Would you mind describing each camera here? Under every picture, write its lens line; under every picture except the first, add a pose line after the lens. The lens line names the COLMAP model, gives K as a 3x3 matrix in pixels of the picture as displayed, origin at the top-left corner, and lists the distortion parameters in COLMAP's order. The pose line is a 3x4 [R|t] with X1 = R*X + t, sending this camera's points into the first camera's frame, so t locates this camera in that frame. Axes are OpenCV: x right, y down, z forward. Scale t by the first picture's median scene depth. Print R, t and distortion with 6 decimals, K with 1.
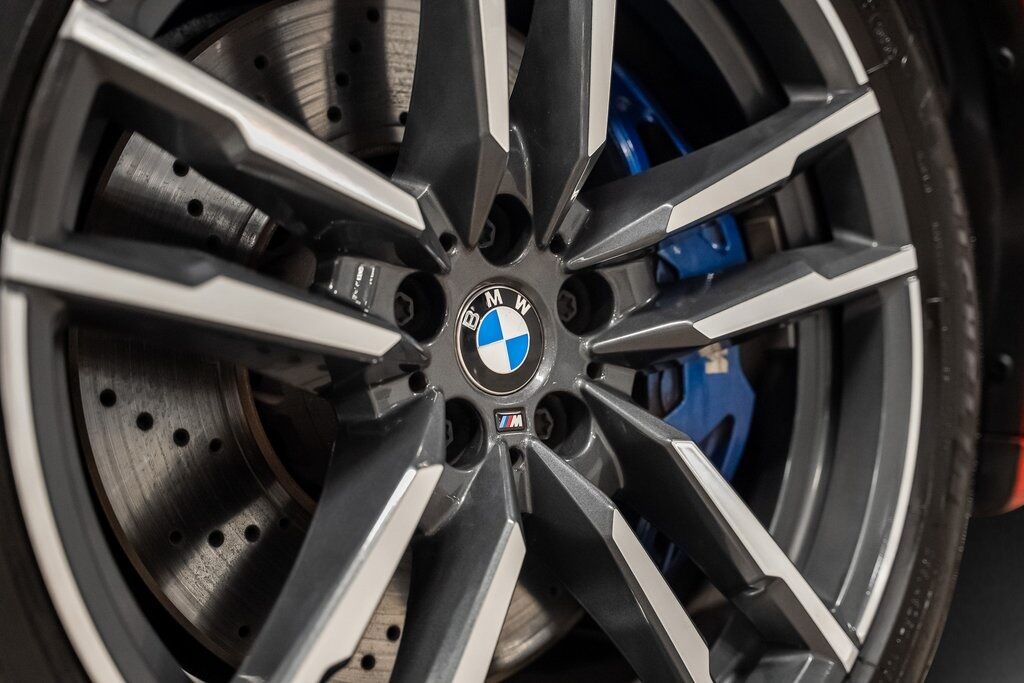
lens RADIAL K [[1474.7, 0, 511.1], [0, 1474.7, 341.7], [0, 0, 1]] dist [0.018961, 0.000000]
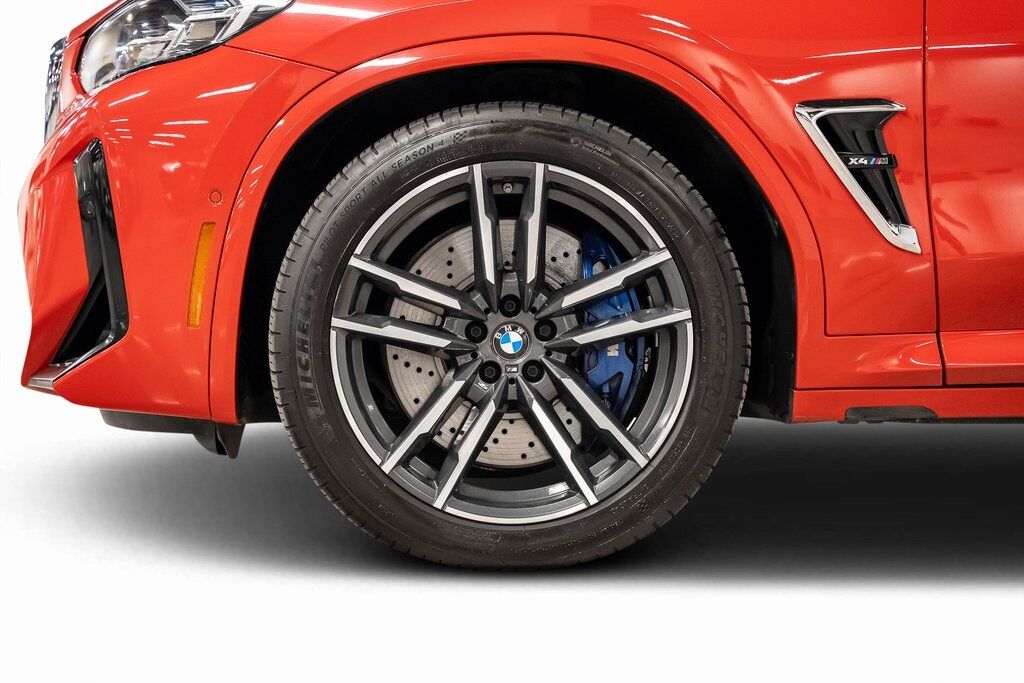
lens RADIAL K [[2057.0, 0, 513.9], [0, 2057.0, 343.4], [0, 0, 1]] dist [0.070562, 0.000000]
pose [[0.811590, 0.032924, -0.583299, 2.387361], [-0.013680, 0.999208, 0.037364, -0.152084], [0.584067, -0.022345, 0.811398, -2.341672]]
